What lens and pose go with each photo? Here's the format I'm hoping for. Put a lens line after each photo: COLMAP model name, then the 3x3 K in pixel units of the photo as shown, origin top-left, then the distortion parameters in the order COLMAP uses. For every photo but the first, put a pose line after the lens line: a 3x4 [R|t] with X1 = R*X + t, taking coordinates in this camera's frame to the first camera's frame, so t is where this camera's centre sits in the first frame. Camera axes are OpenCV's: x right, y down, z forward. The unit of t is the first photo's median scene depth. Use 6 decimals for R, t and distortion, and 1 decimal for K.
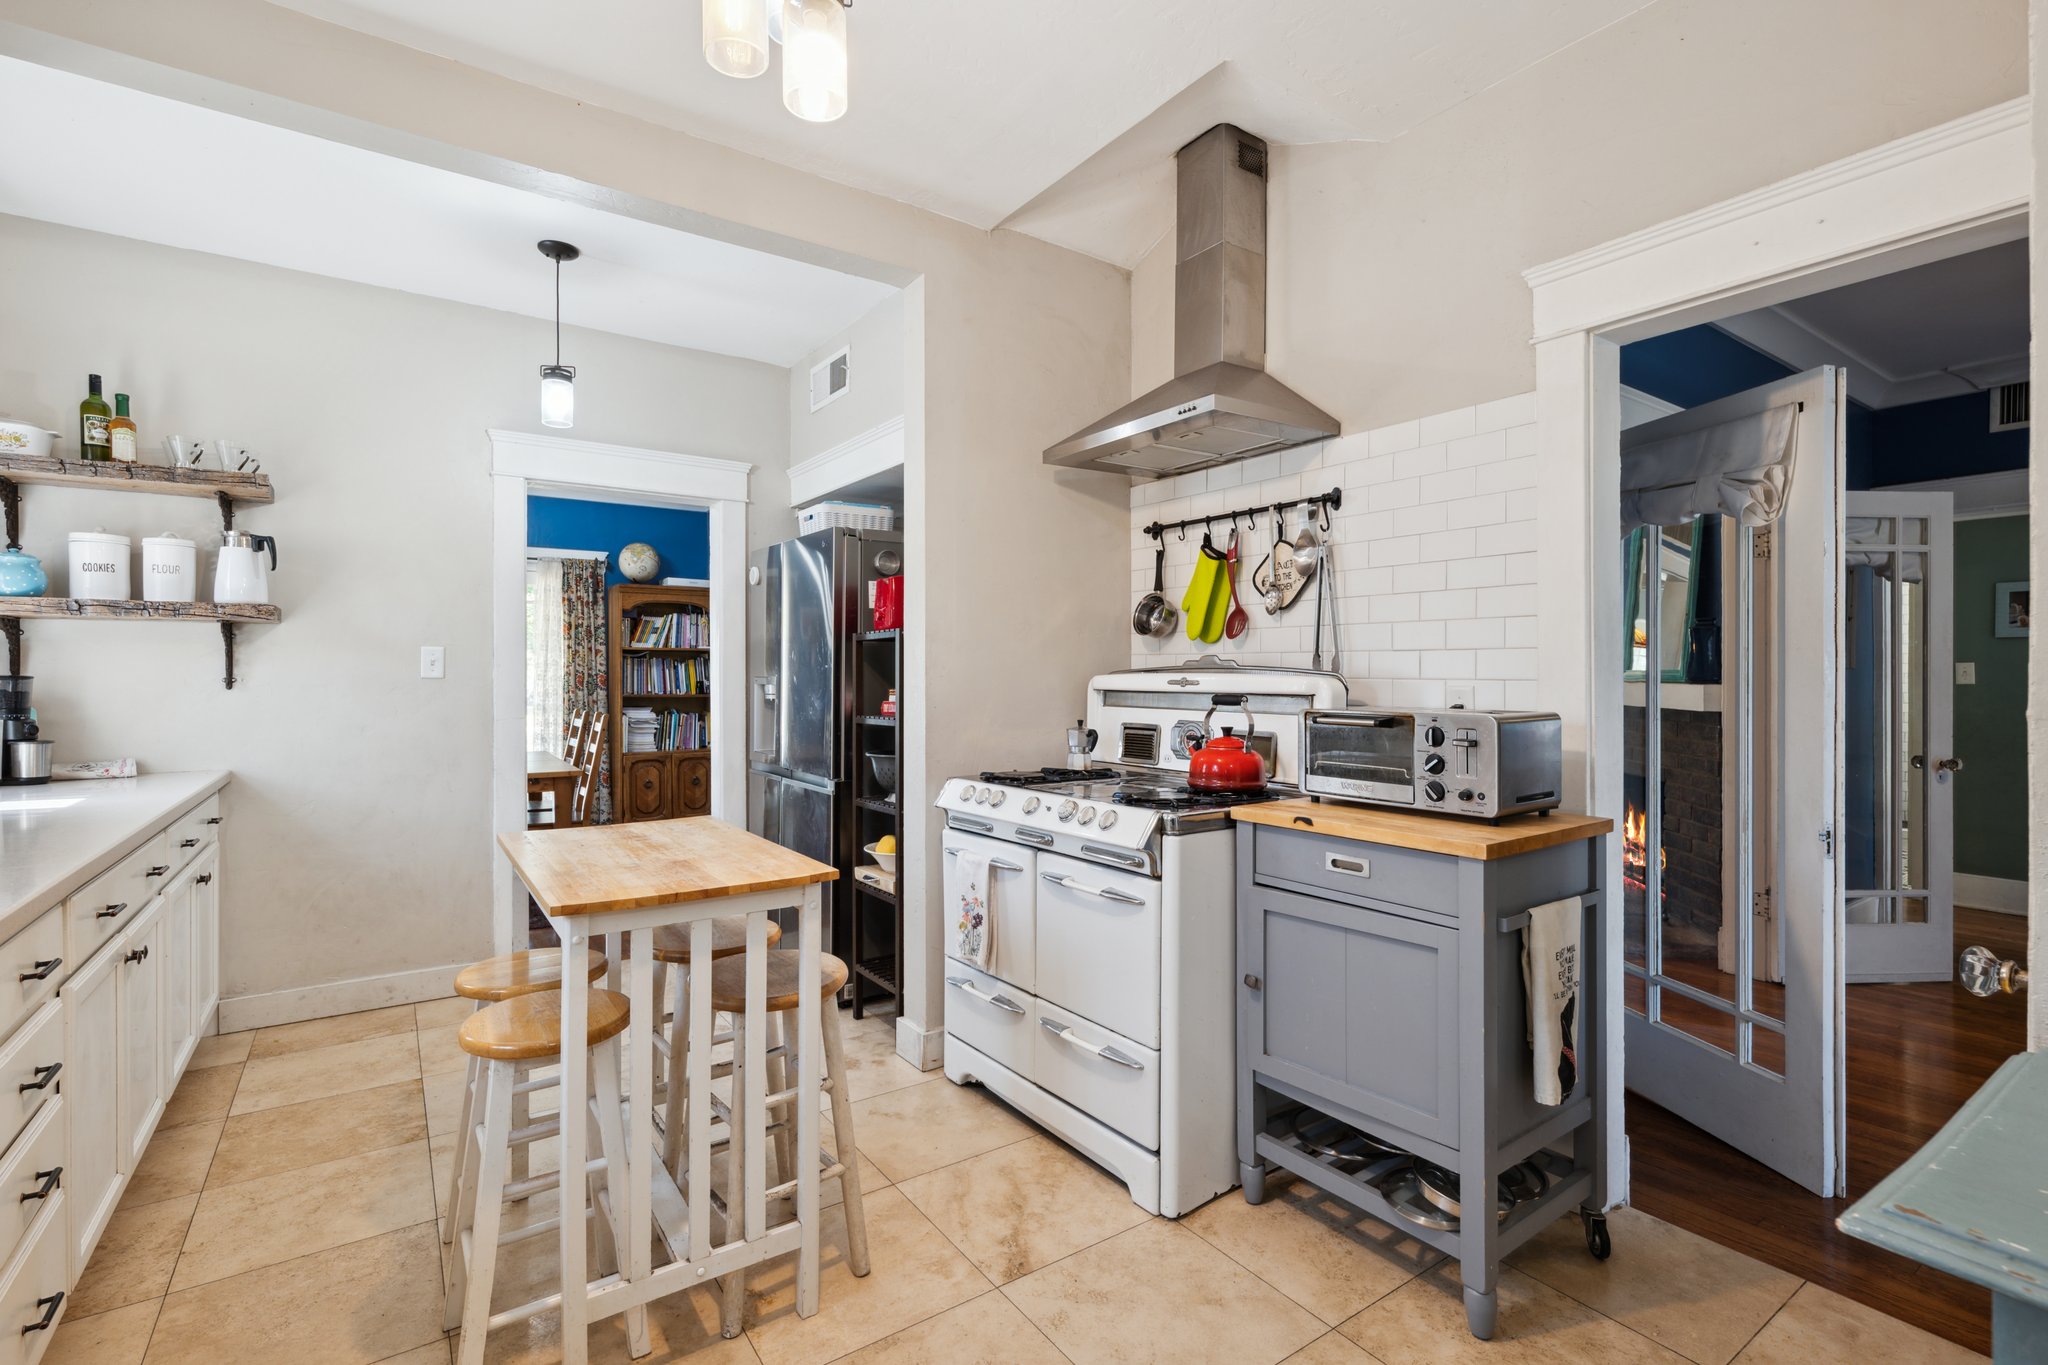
lens RADIAL K [[945.7, 0, 1013.5], [0, 945.7, 677.8], [0, 0, 1]] dist [0.002382, -0.000232]
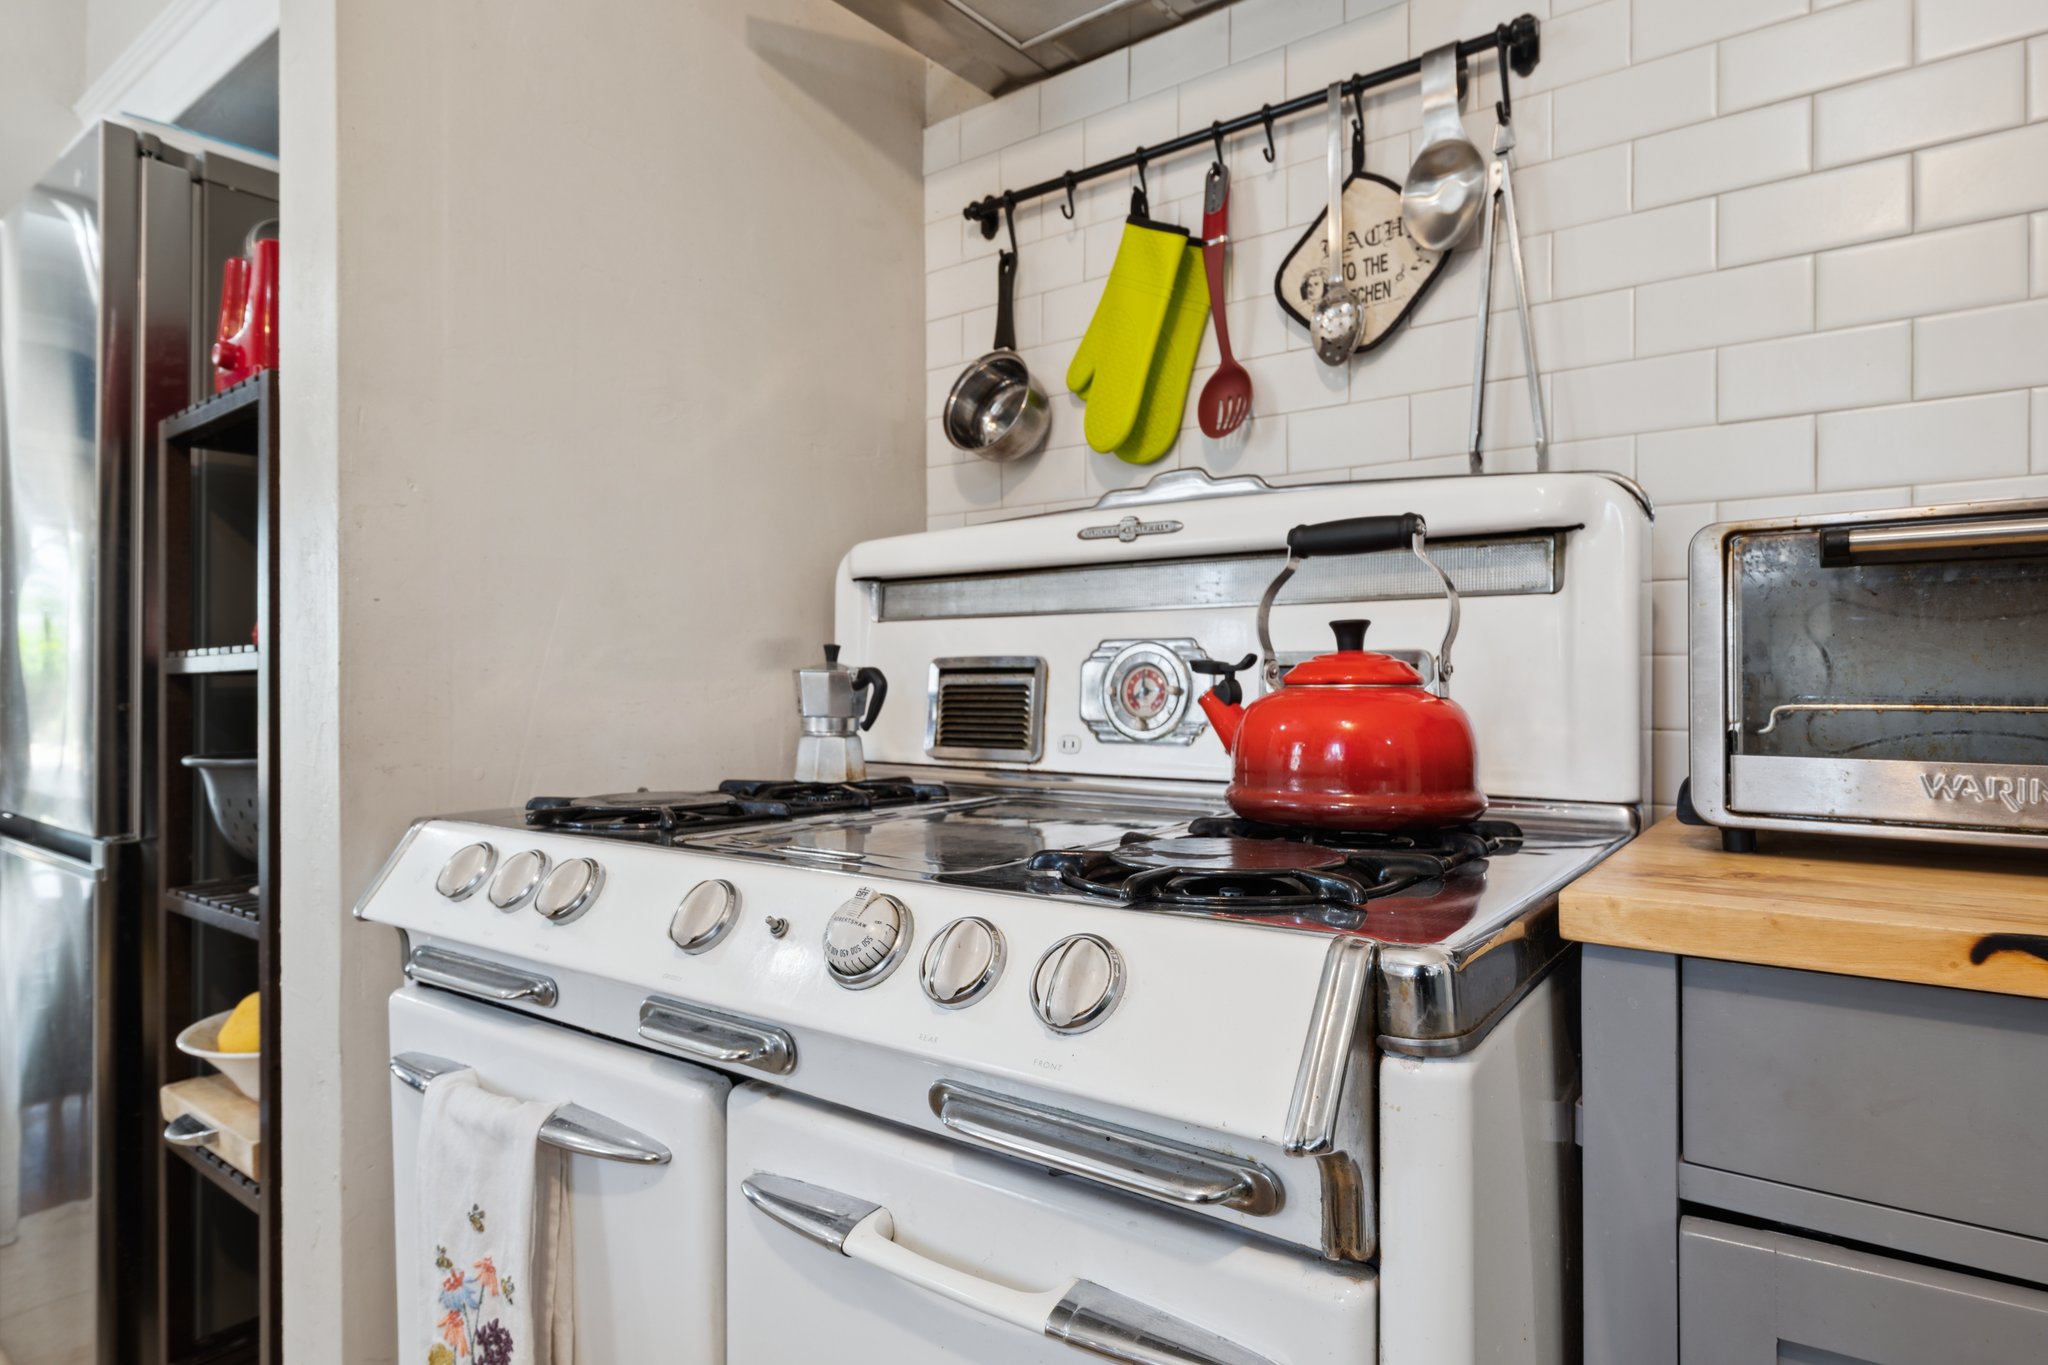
lens RADIAL K [[1154.6, 0, 1023.1], [0, 1154.6, 663.6], [0, 0, 1]] dist [-0.004111, 0.000405]
pose [[0.949462, 0.000144, 0.313881, 0.002041], [0.005869, 0.999817, -0.018210, 0.062097], [-0.313826, 0.019132, 0.949288, 0.574997]]
